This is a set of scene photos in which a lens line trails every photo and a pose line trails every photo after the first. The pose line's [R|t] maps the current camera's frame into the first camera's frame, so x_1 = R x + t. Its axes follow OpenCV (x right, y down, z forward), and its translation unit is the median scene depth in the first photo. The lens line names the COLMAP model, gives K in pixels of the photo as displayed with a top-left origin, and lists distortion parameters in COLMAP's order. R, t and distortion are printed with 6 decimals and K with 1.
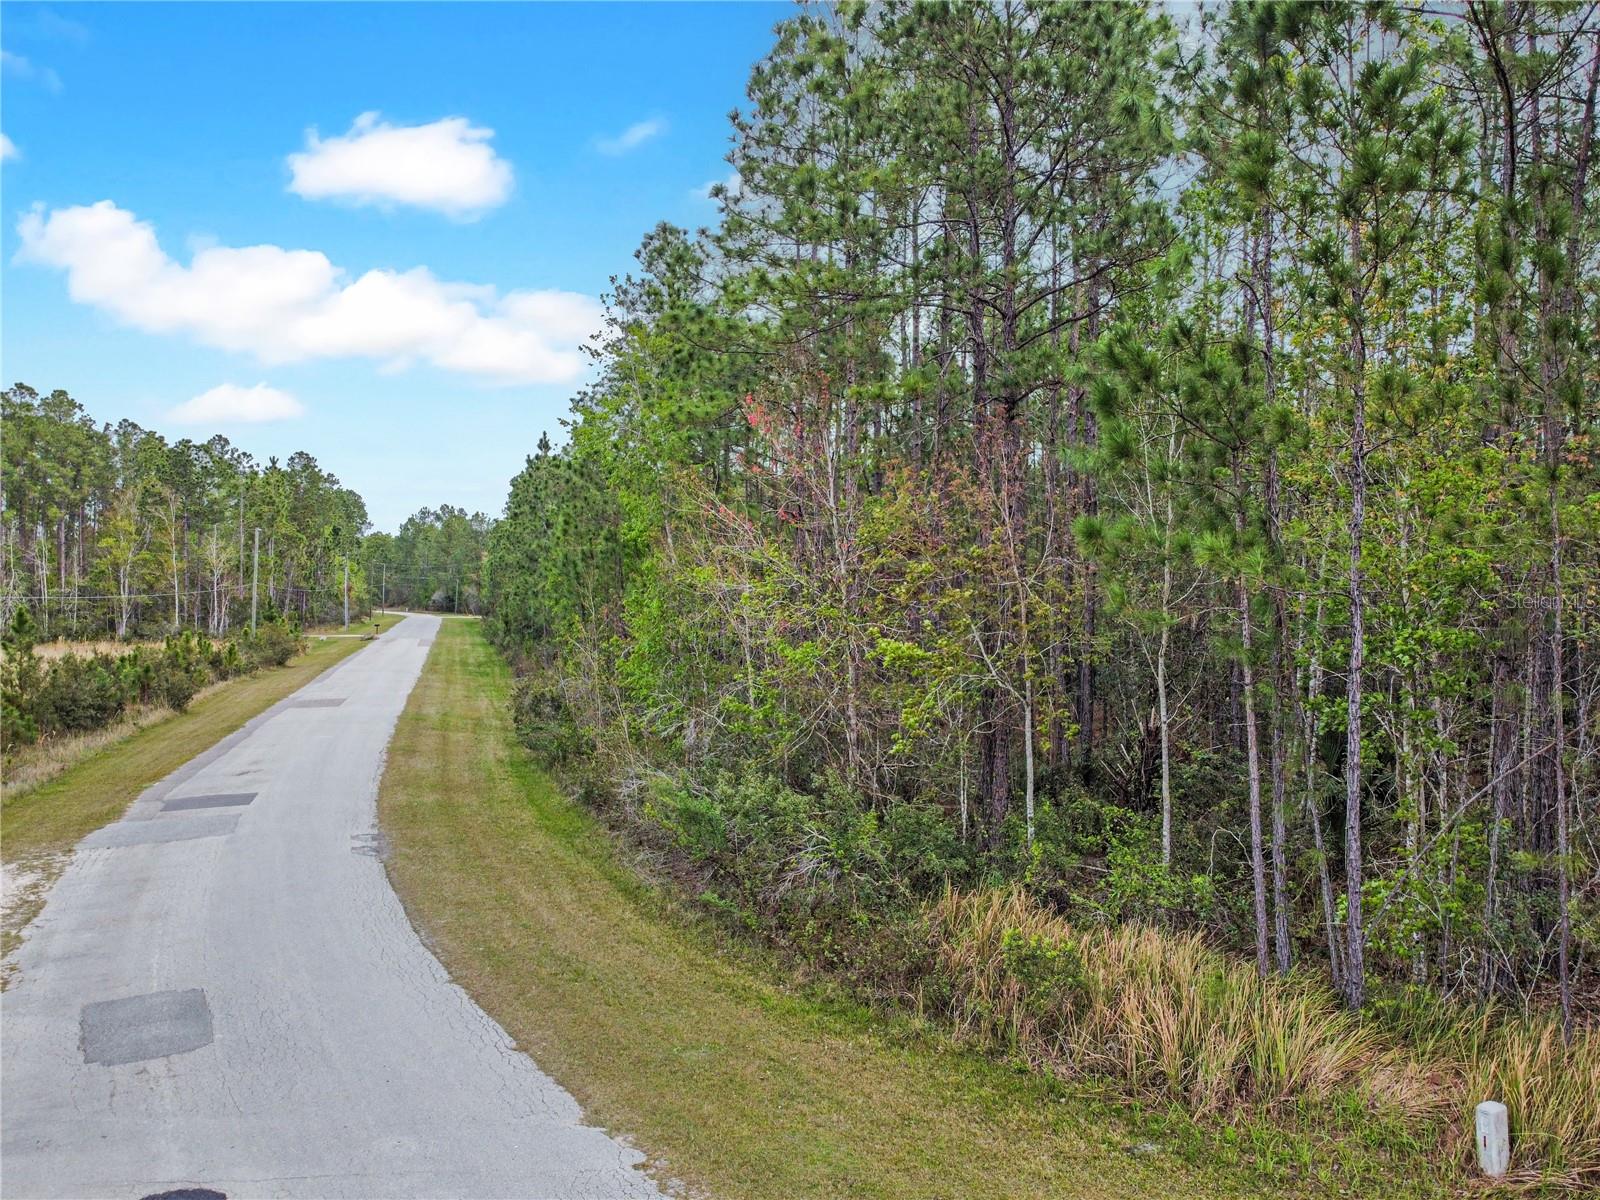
lens RADIAL K [[1205.2, 0, 805.6], [0, 1205.2, 597.3], [0, 0, 1]] dist [0.019994, -0.019791]
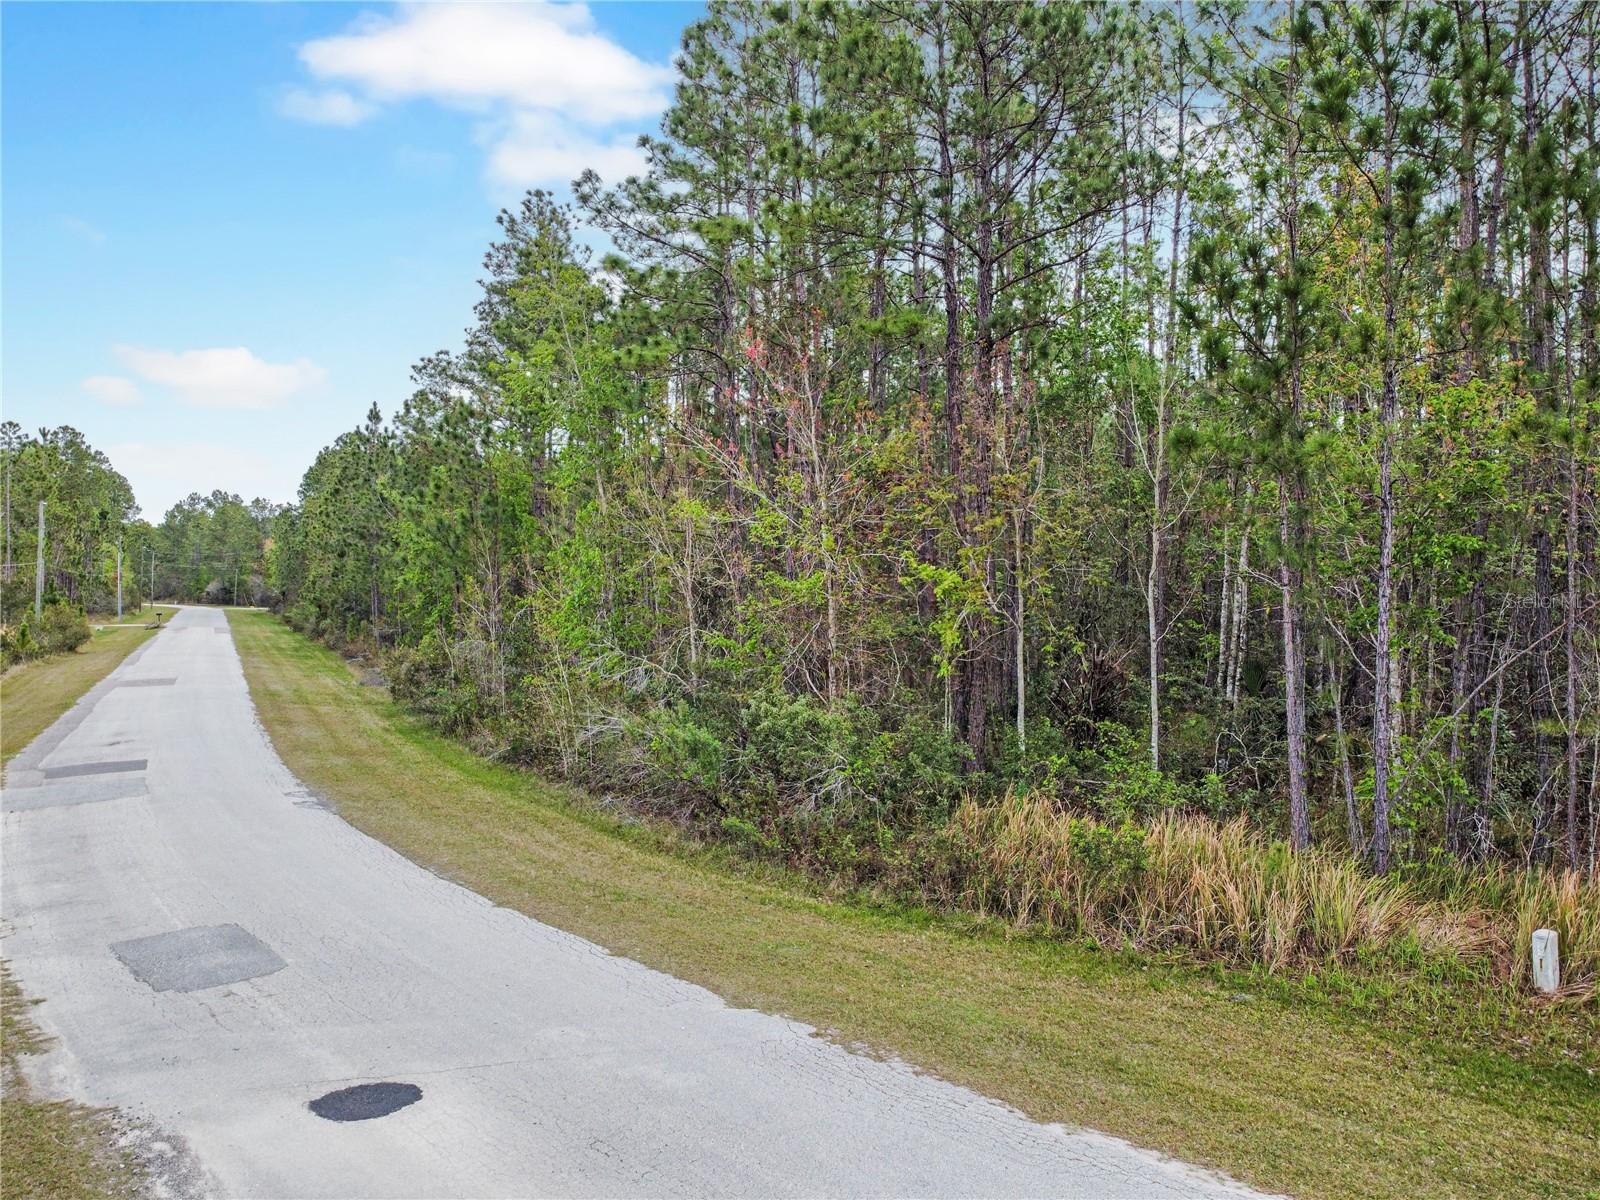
lens RADIAL K [[1205.2, 0, 793.8], [0, 1205.2, 597.7], [0, 0, 1]] dist [0.019994, -0.019791]
pose [[0.983972, -0.004456, 0.178265, -0.172920], [0.004589, 0.999989, -0.000333, 0.053632], [-0.178262, 0.001146, 0.983982, 0.002651]]
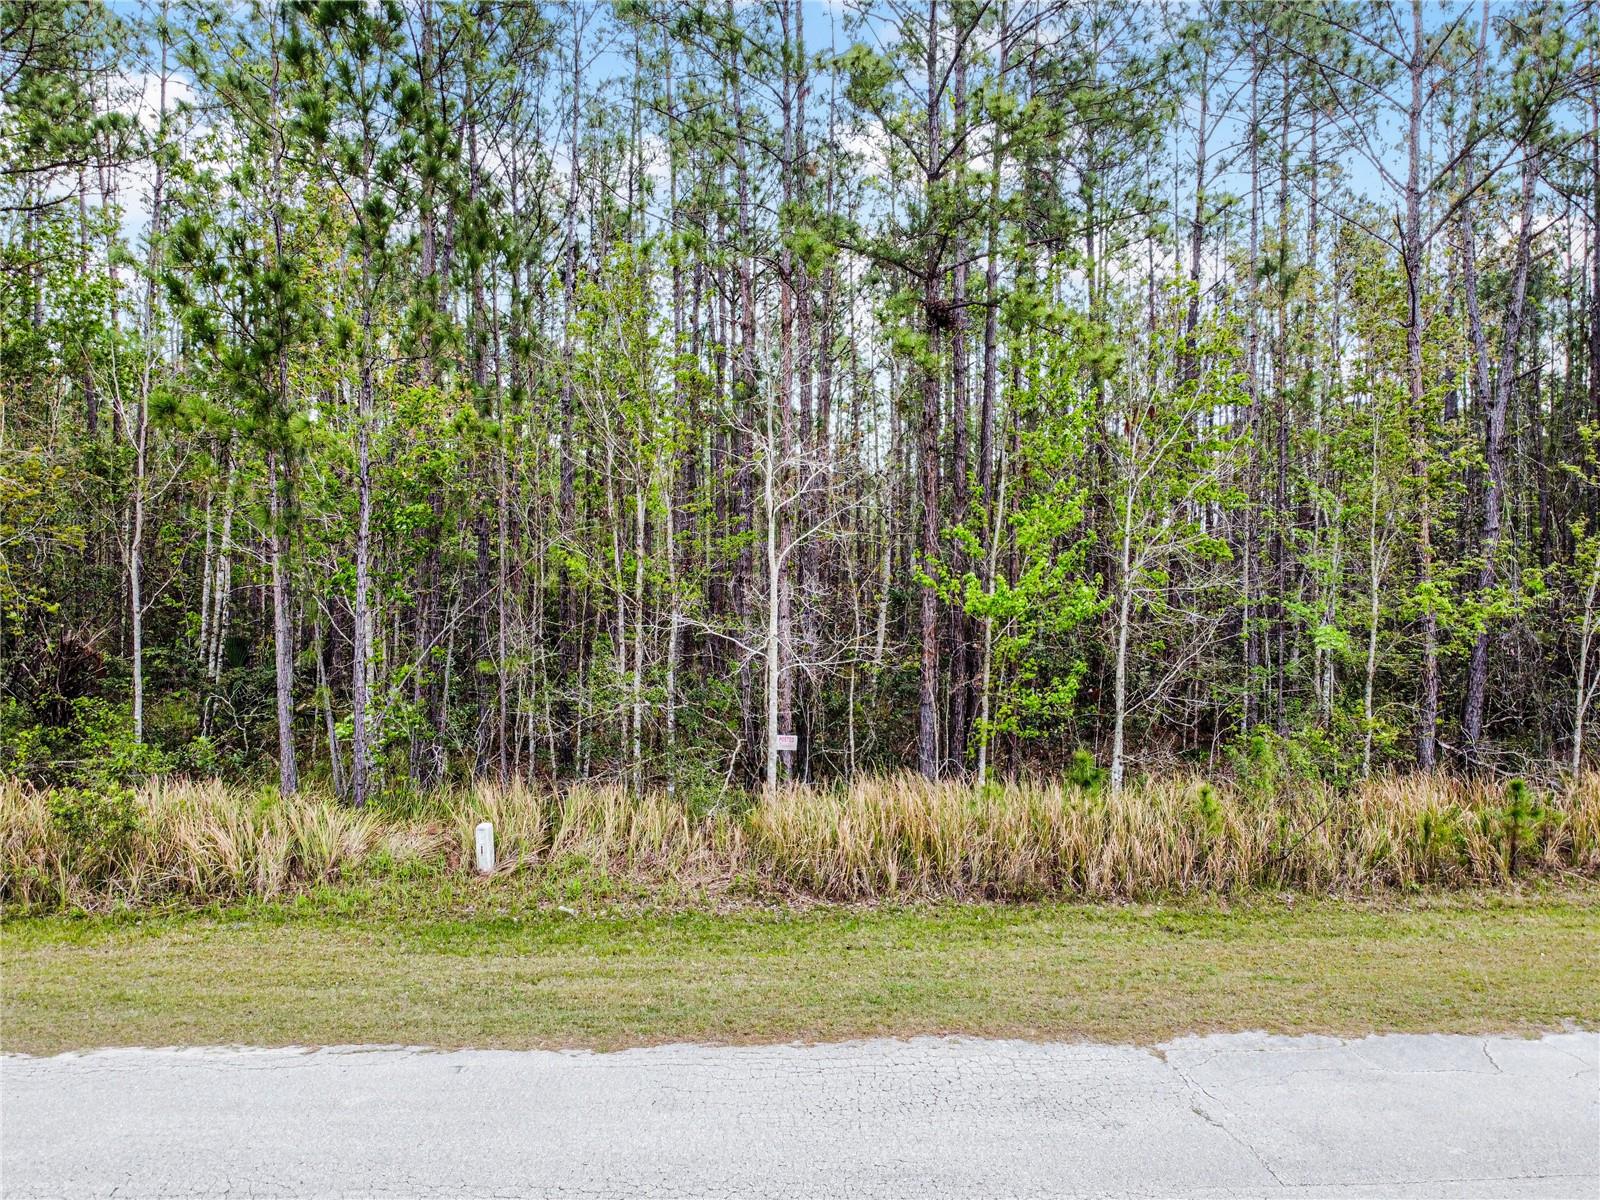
lens RADIAL K [[1205.2, 0, 795.8], [0, 1205.2, 600.4], [0, 0, 1]] dist [0.019994, -0.019791]
pose [[0.549113, -0.006640, 0.835722, -0.226834], [0.007054, 0.999970, 0.003311, 0.078123], [-0.835718, 0.004077, 0.549143, -0.054737]]
